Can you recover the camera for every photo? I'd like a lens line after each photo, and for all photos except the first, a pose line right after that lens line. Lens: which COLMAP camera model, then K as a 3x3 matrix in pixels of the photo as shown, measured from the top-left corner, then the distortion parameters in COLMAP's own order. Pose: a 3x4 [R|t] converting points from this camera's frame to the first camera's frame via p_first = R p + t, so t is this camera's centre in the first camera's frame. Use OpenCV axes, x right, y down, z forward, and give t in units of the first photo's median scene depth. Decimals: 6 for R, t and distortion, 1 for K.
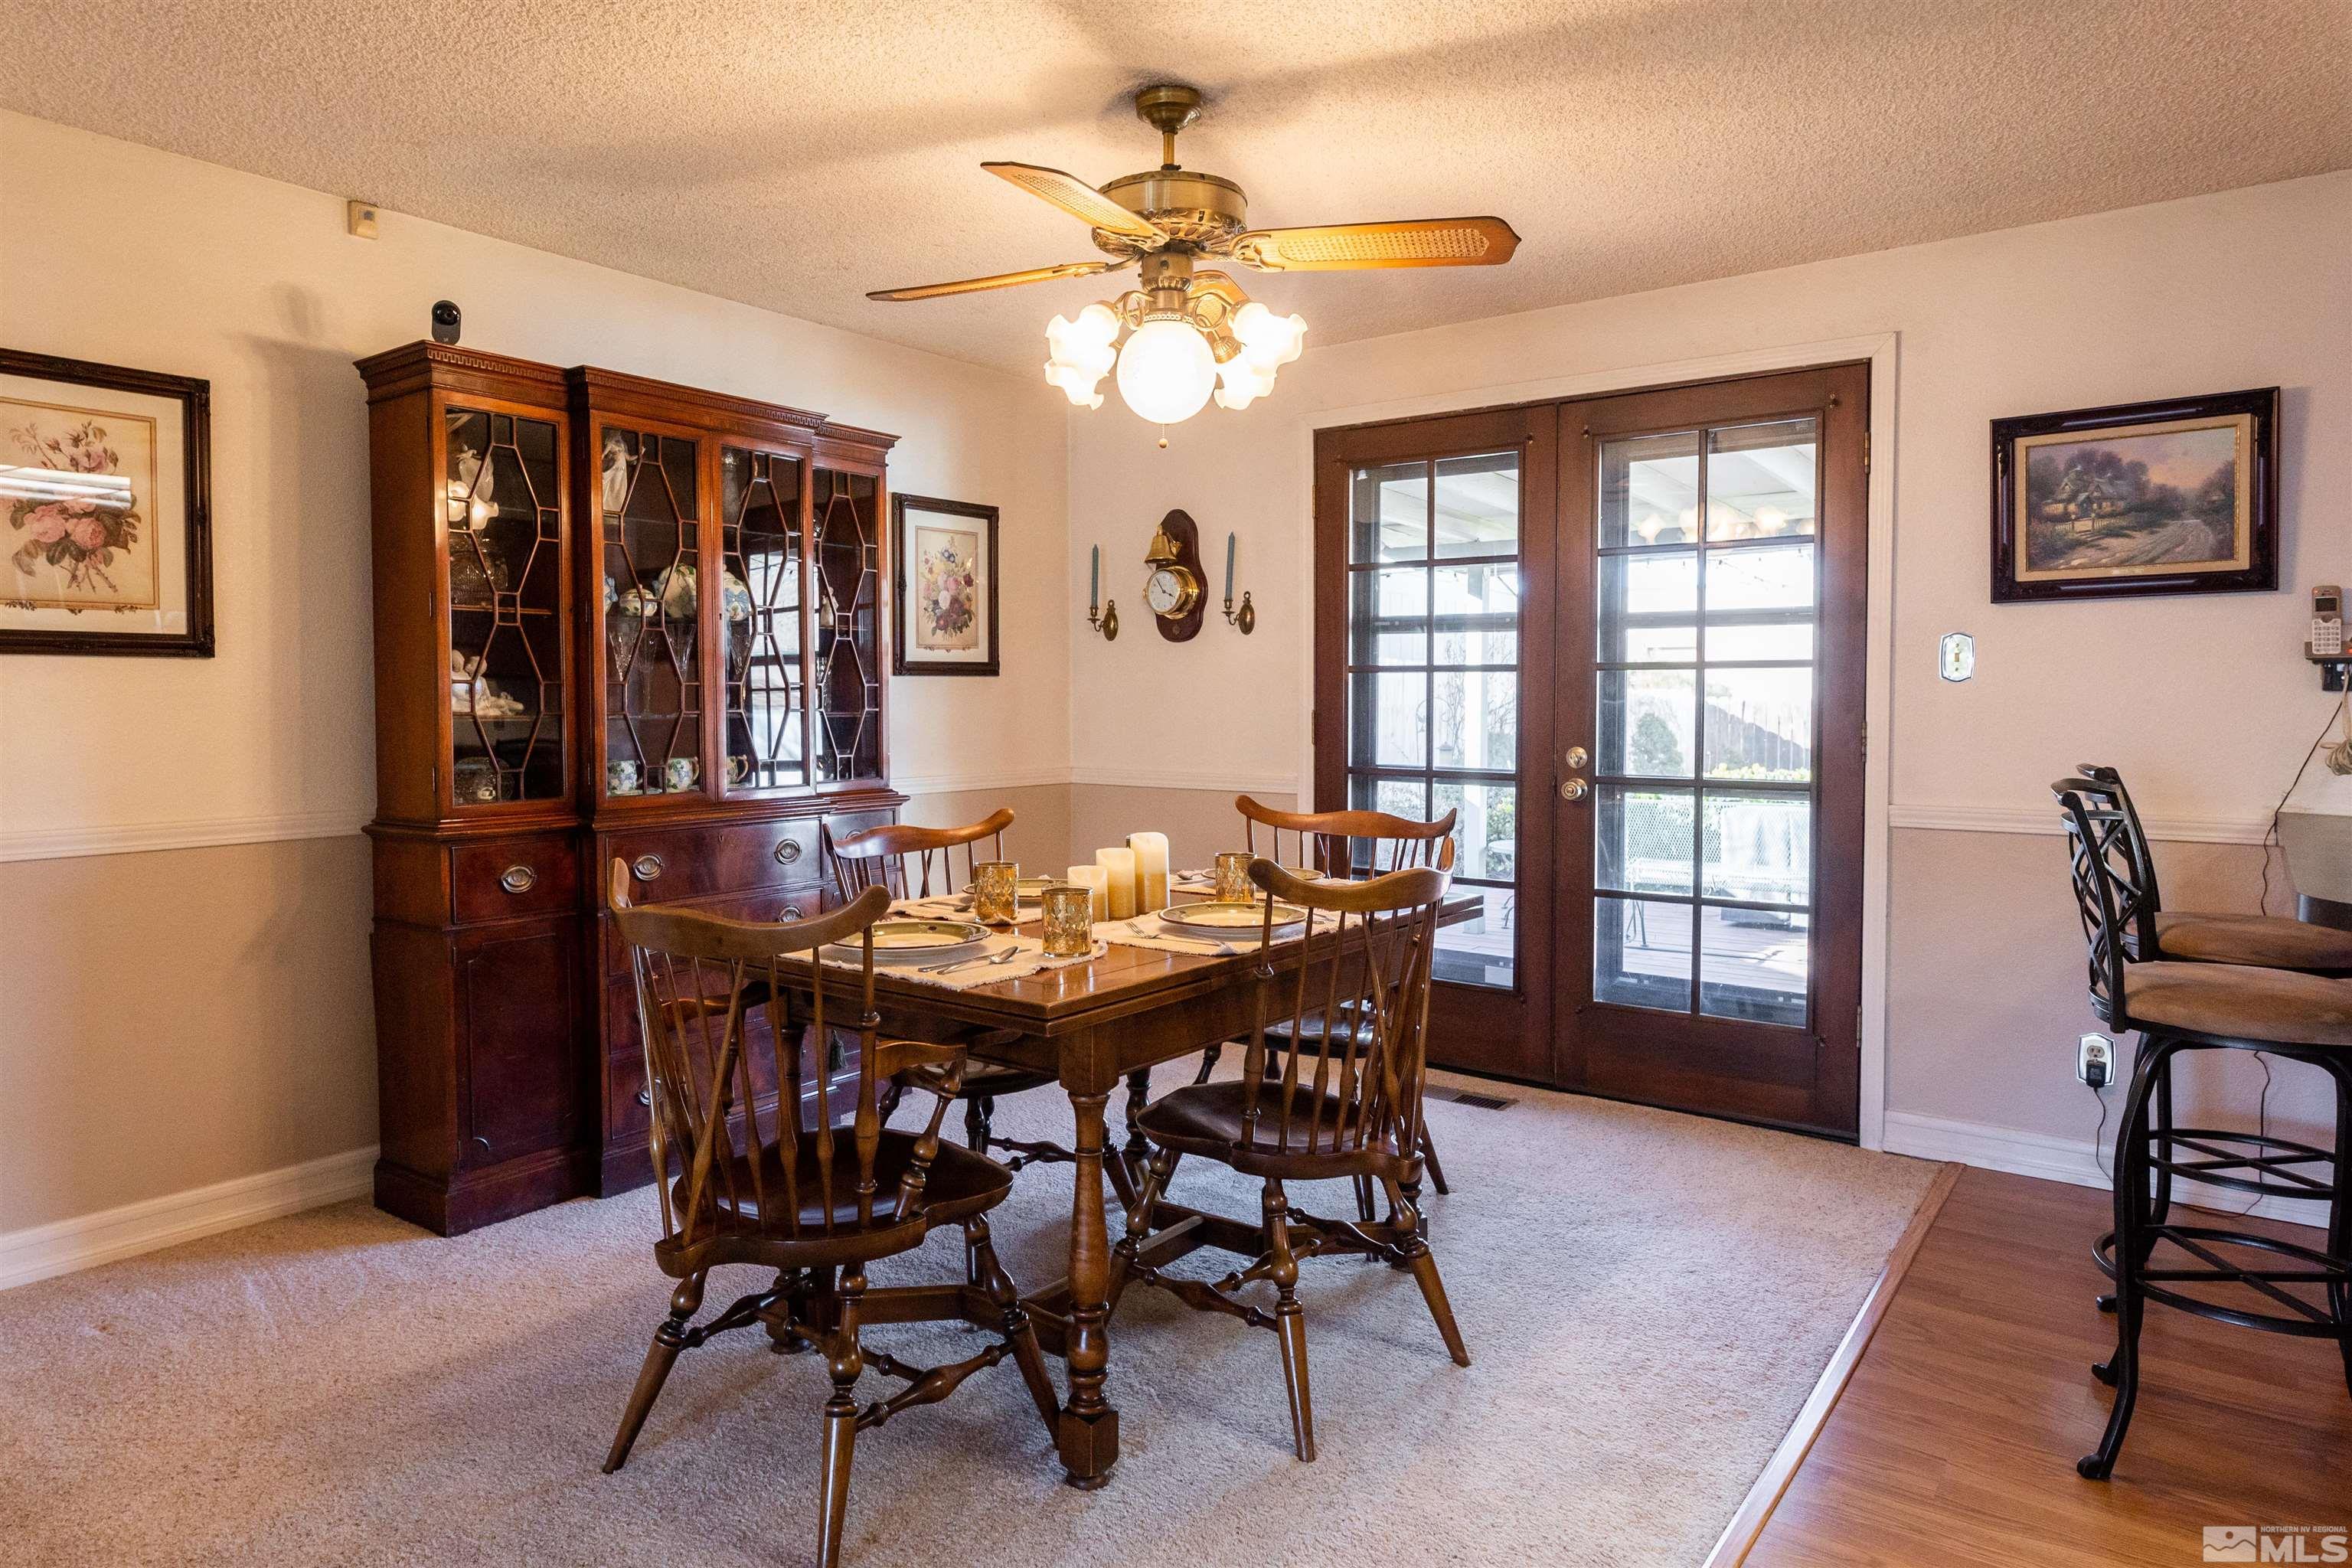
lens RADIAL K [[1407.3, 0, 1173.0], [0, 1407.3, 769.3], [0, 0, 1]] dist [-0.002579, -0.000892]
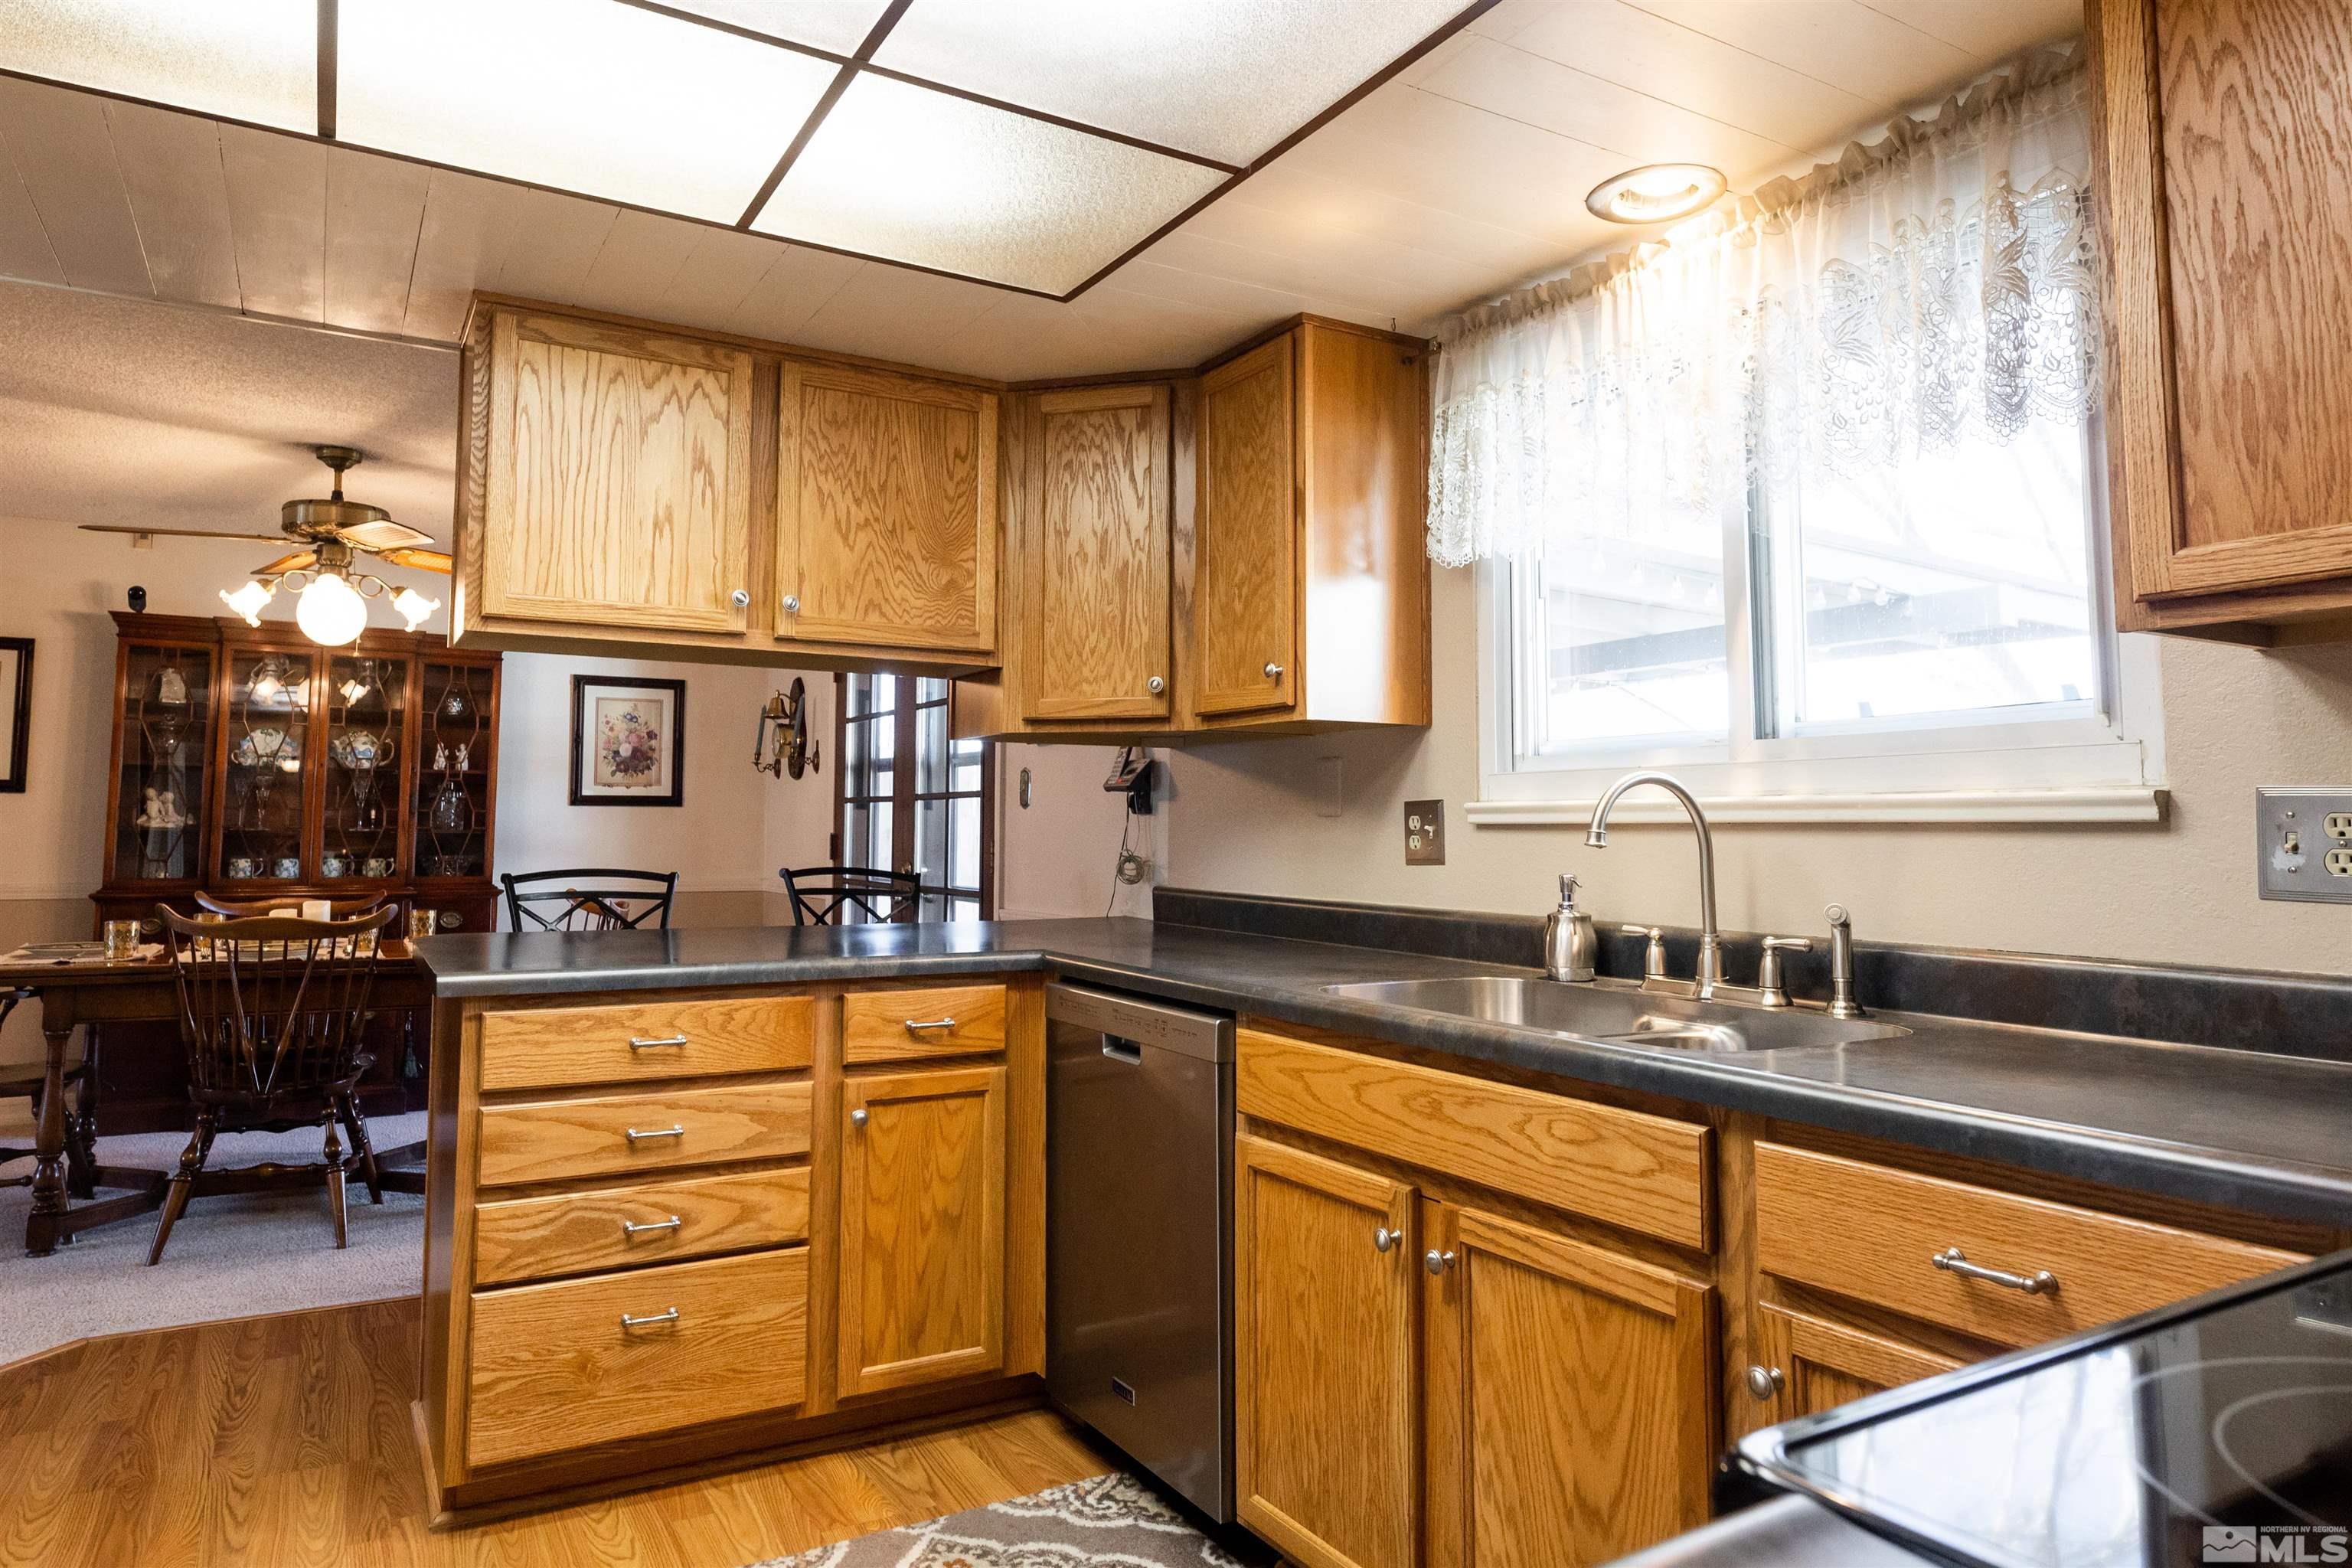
lens RADIAL K [[1407.3, 0, 1166.2], [0, 1407.3, 784.3], [0, 0, 1]] dist [-0.002579, -0.000892]
pose [[0.929040, -0.005394, -0.369940, 0.835360], [-0.026741, 0.996299, -0.081684, 0.010517], [0.369011, 0.085780, 0.925458, -0.069938]]
